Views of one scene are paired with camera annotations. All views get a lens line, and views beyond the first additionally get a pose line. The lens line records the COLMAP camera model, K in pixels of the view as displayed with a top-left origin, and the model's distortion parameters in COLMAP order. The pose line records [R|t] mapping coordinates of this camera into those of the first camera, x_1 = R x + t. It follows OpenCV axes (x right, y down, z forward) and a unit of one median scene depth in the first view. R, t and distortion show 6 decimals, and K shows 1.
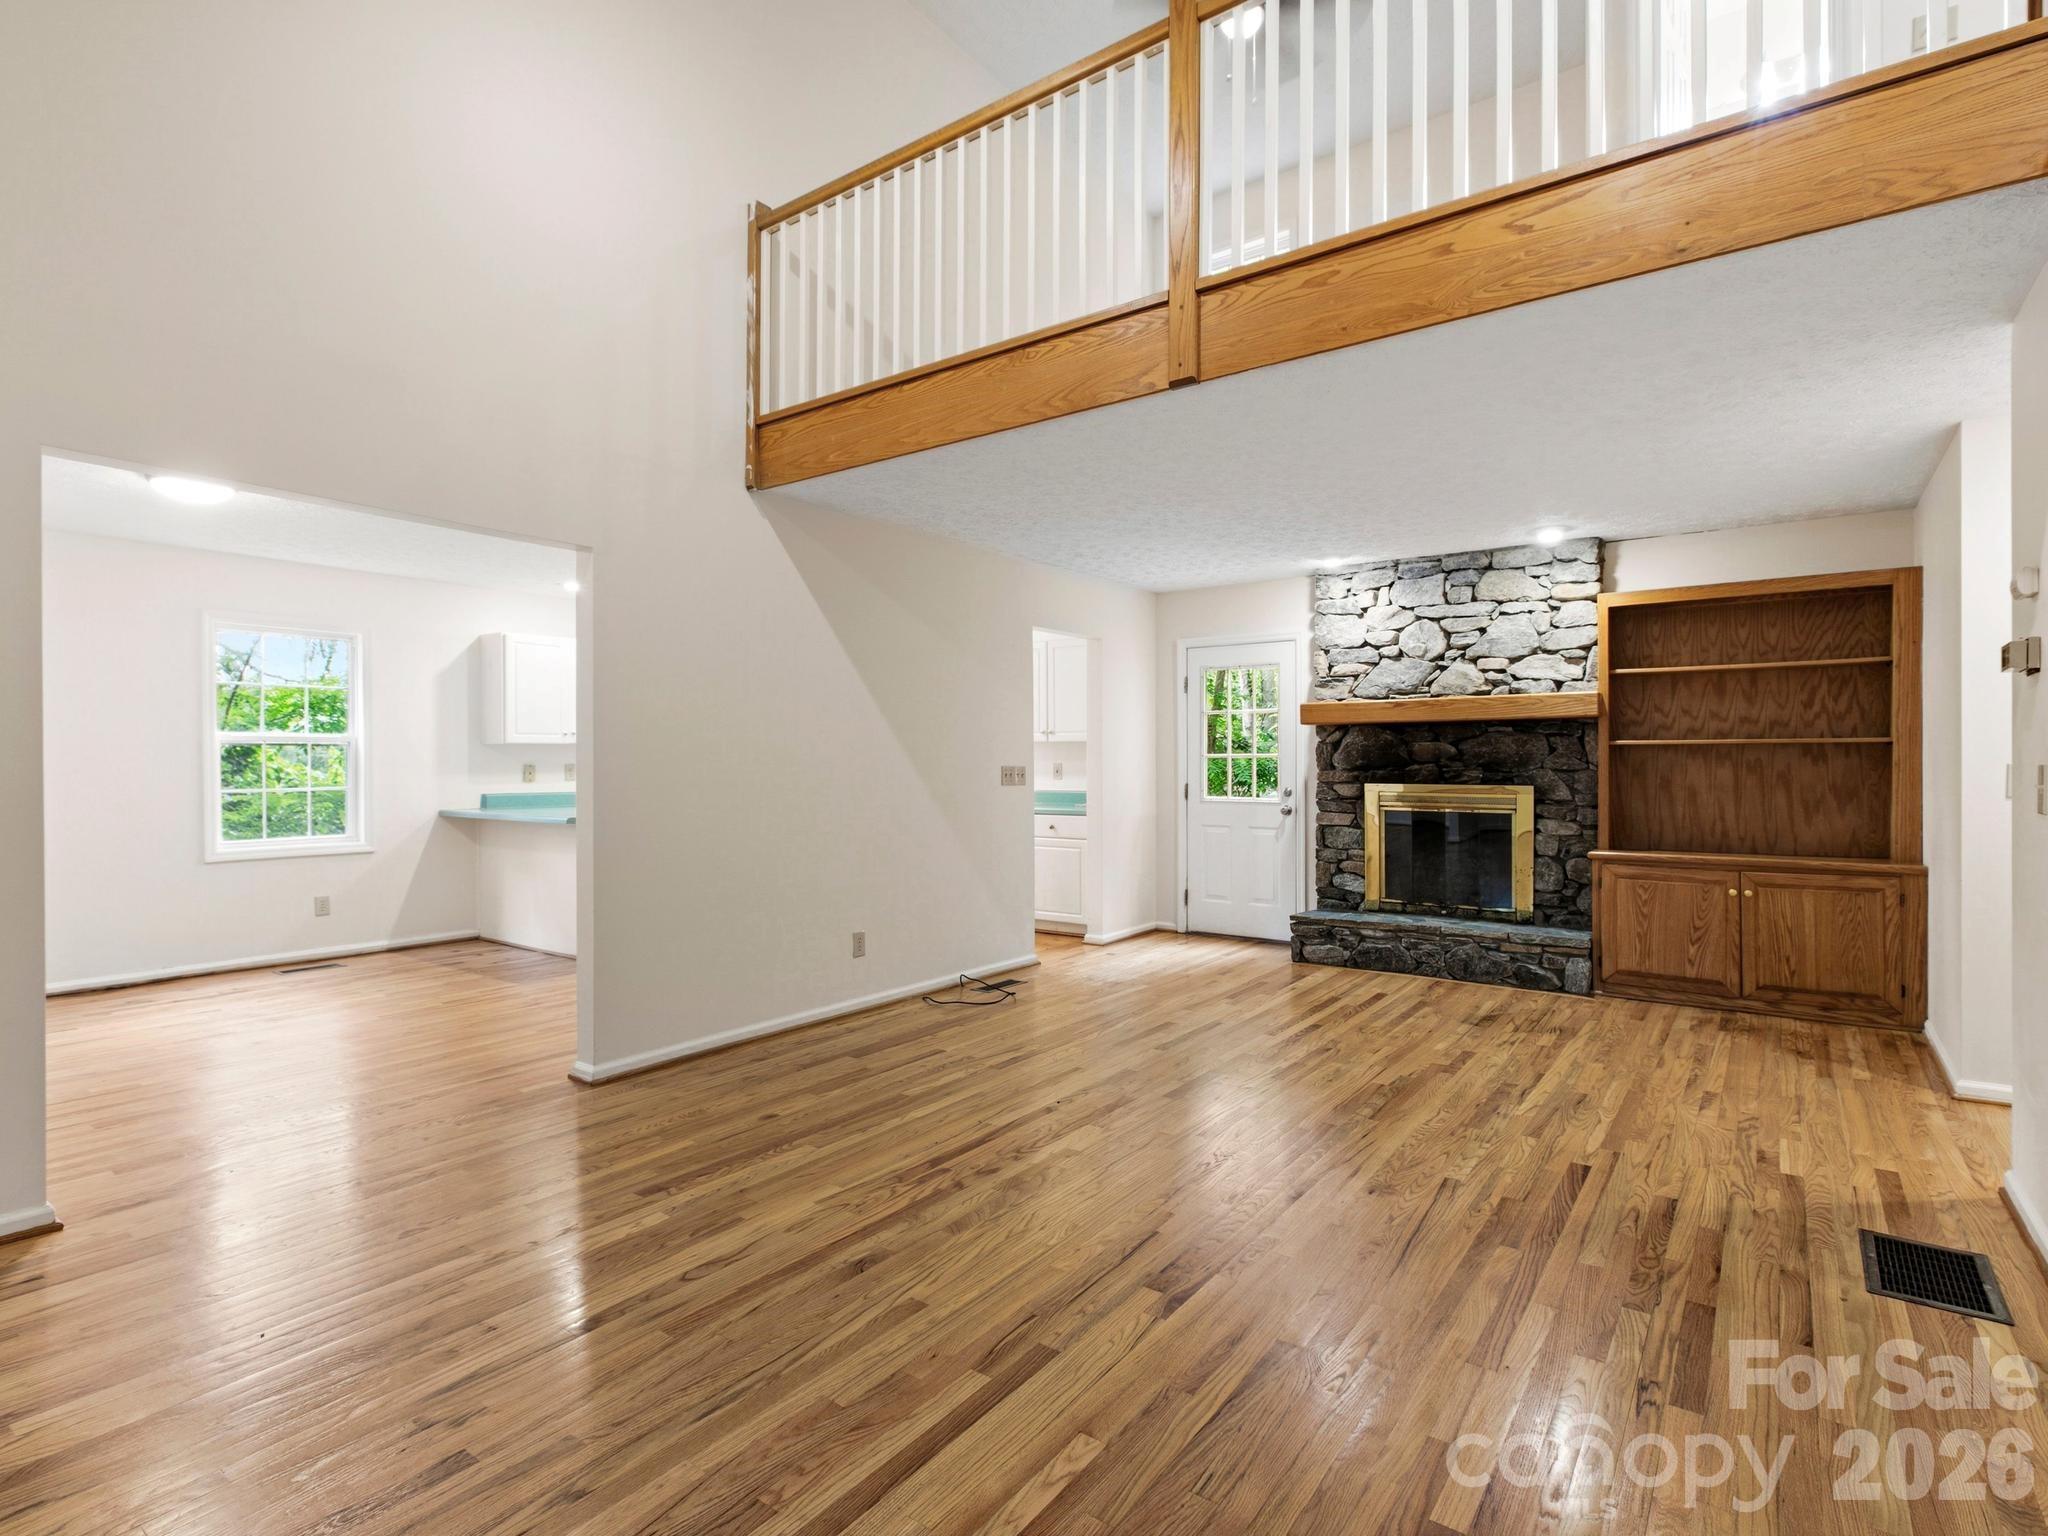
lens RADIAL K [[1028.0, 0, 1031.7], [0, 1028.0, 768.3], [0, 0, 1]] dist [-0.000588, 0.000666]
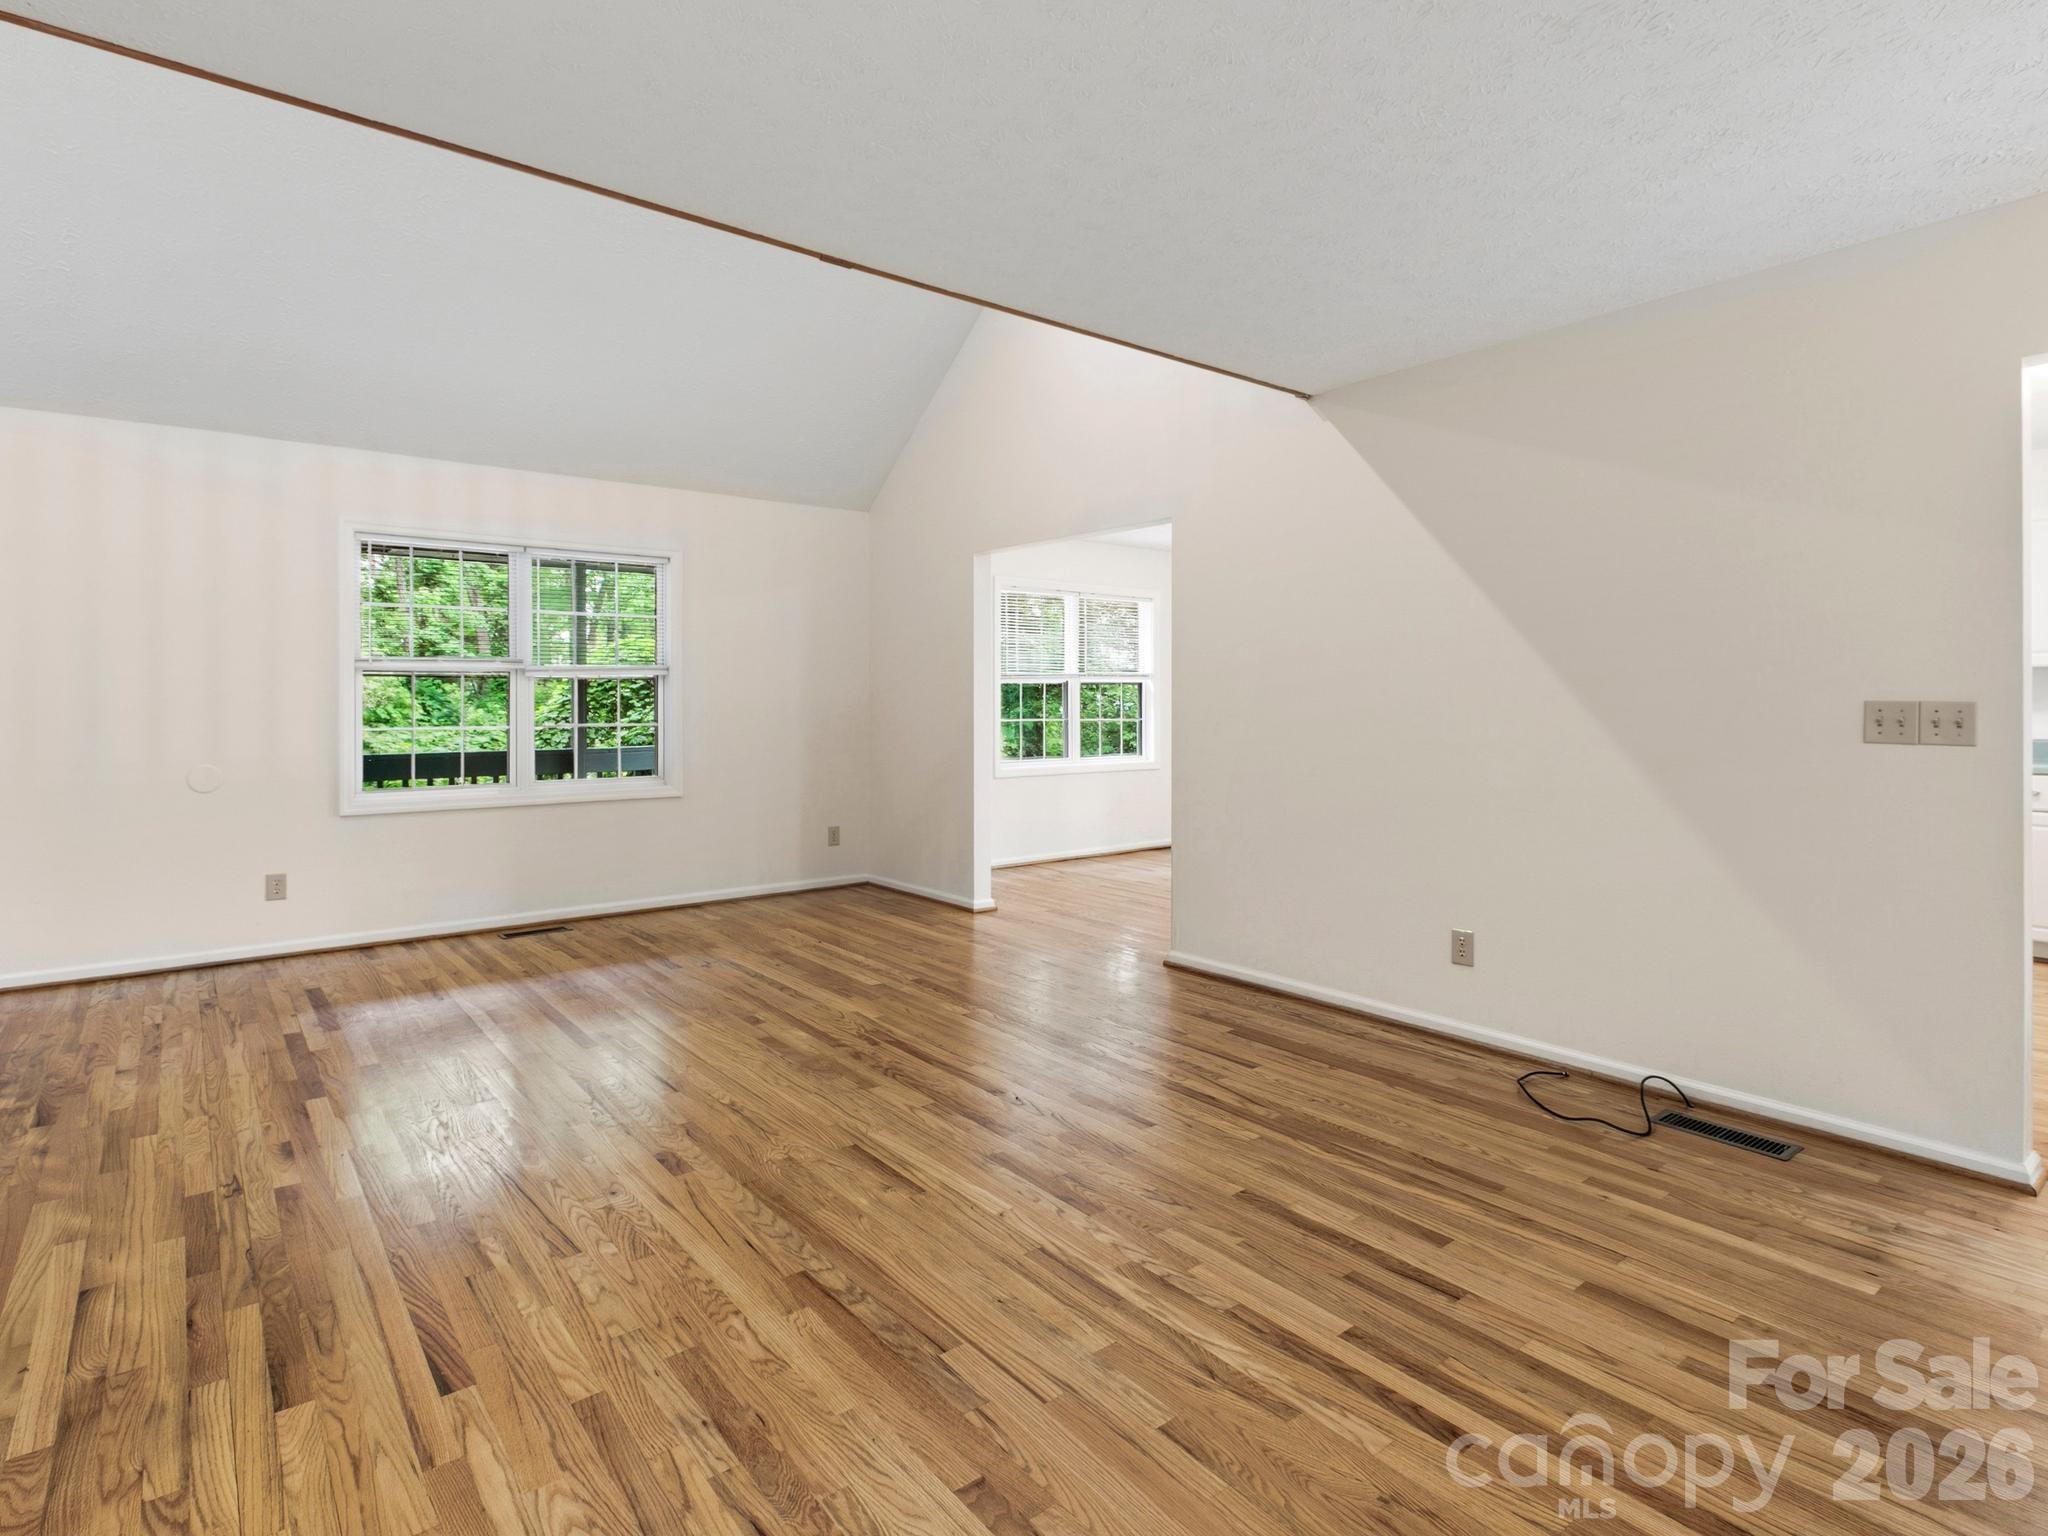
lens RADIAL K [[1060.1, 0, 1019.8], [0, 1060.1, 696.4], [0, 0, 1]] dist [-0.001868, 0.001162]
pose [[-0.267076, -0.002919, -0.963671, 0.576473], [-0.002814, 0.999994, -0.002249, -0.002220], [0.963671, 0.002111, -0.267082, 0.821907]]
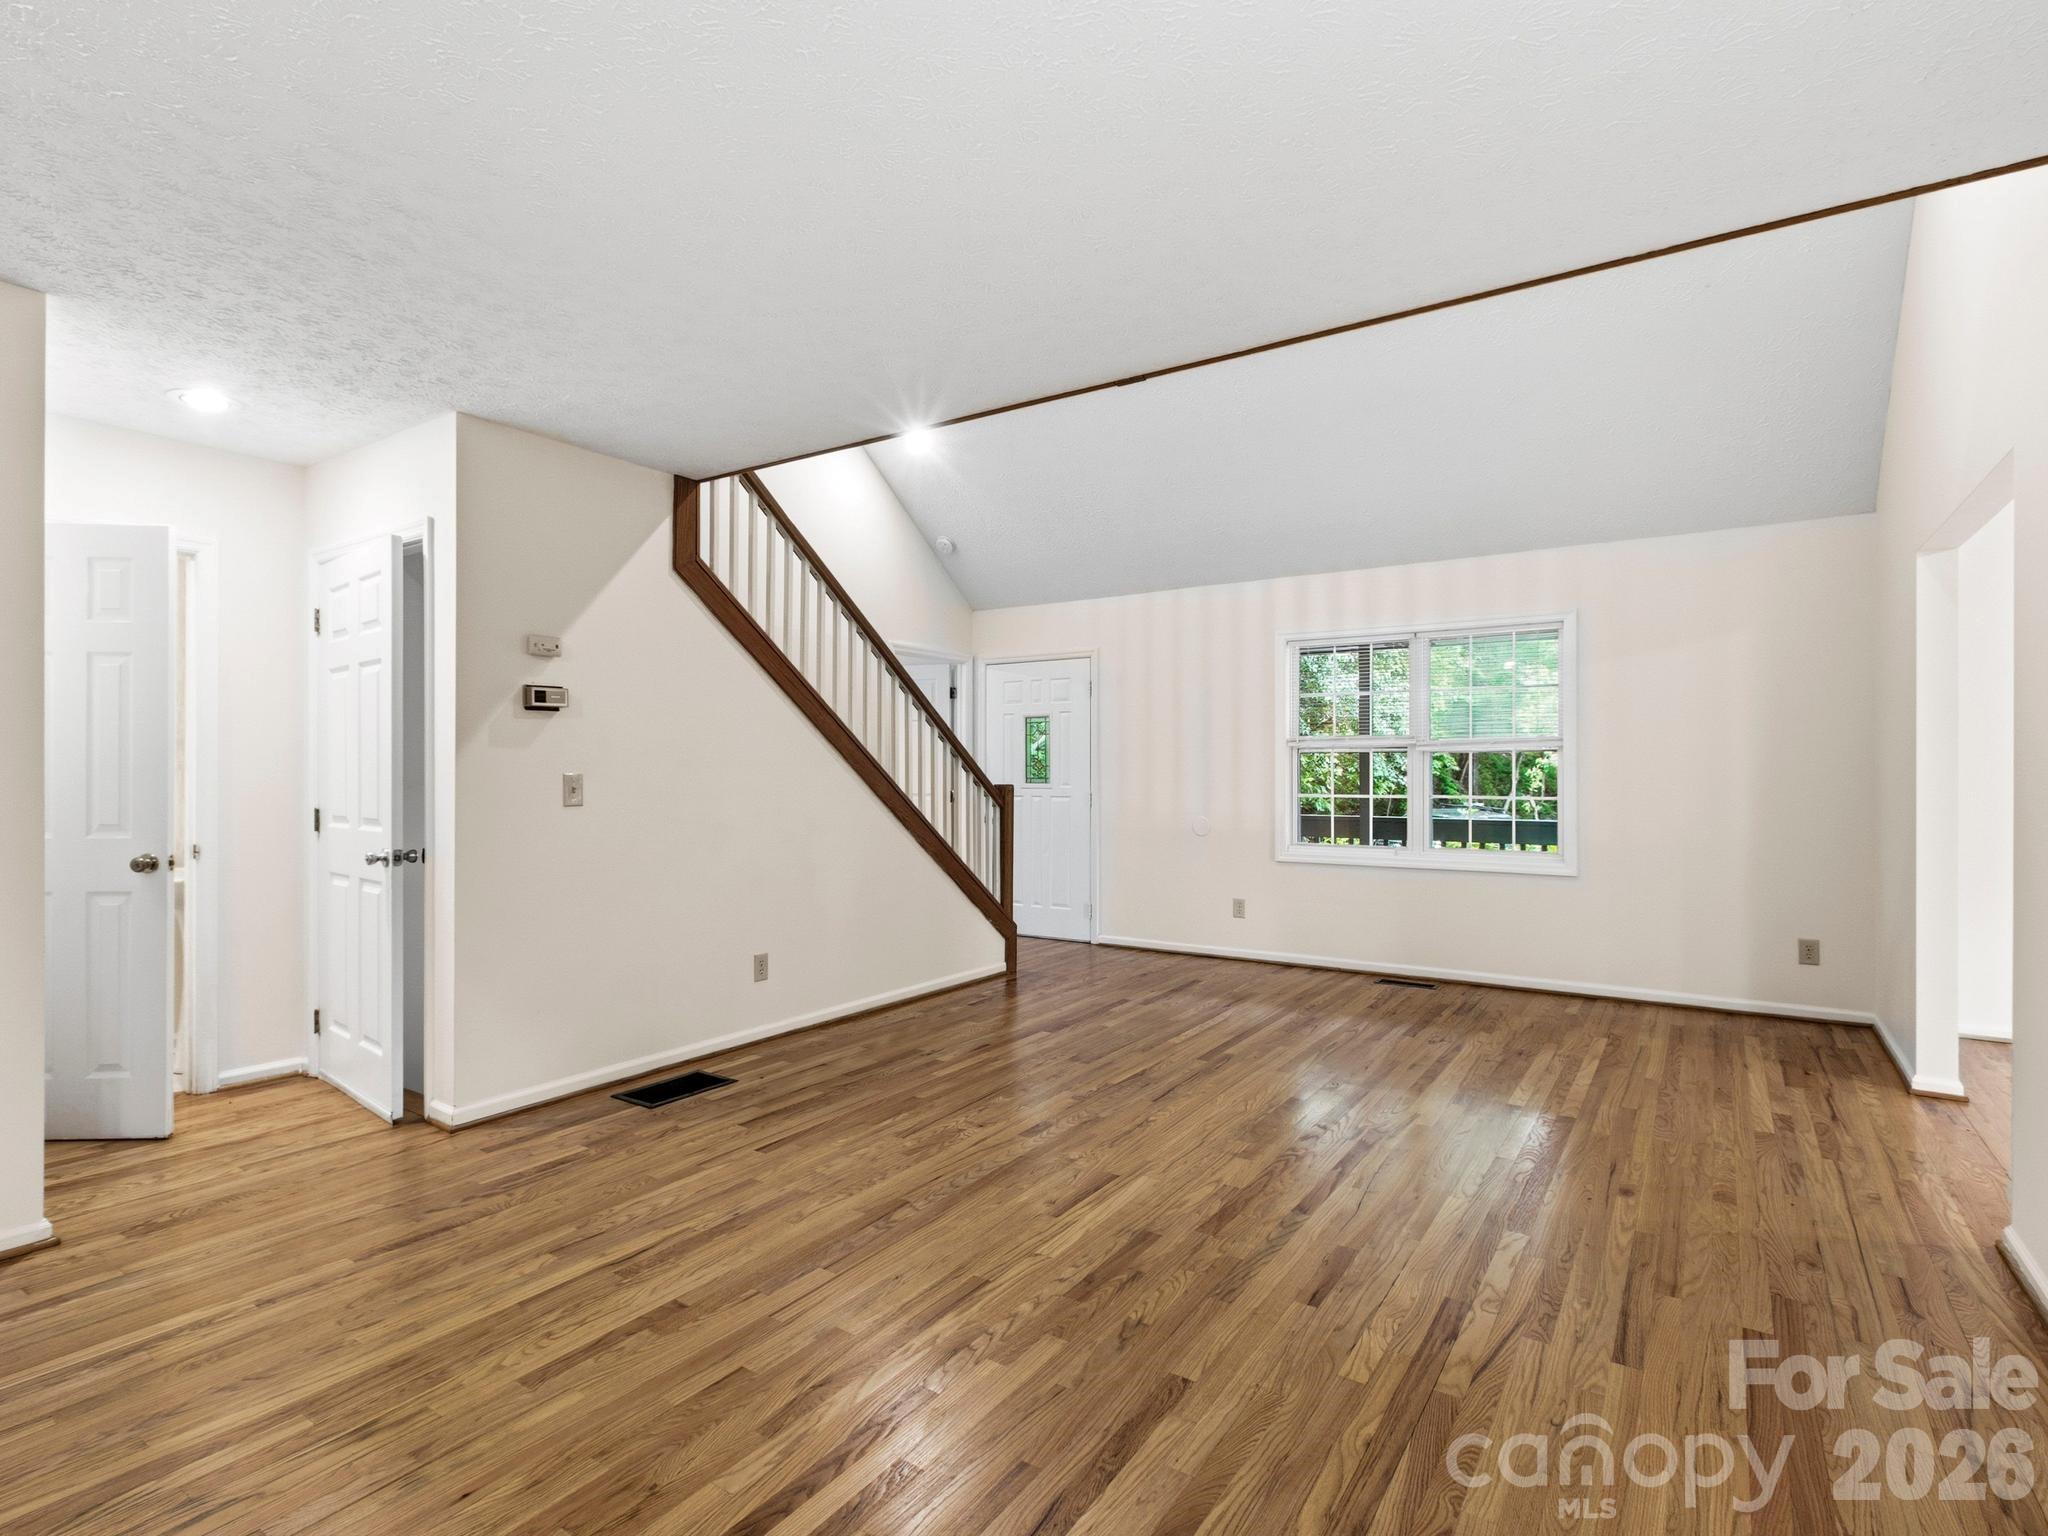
lens RADIAL K [[1028.0, 0, 1031.7], [0, 1028.0, 768.3], [0, 0, 1]] dist [-0.000588, 0.000666]
pose [[-0.999147, 0.000740, -0.041295, 0.167573], [0.000661, 0.999998, 0.001910, -0.006324], [0.041296, 0.001881, -0.999145, 1.161862]]
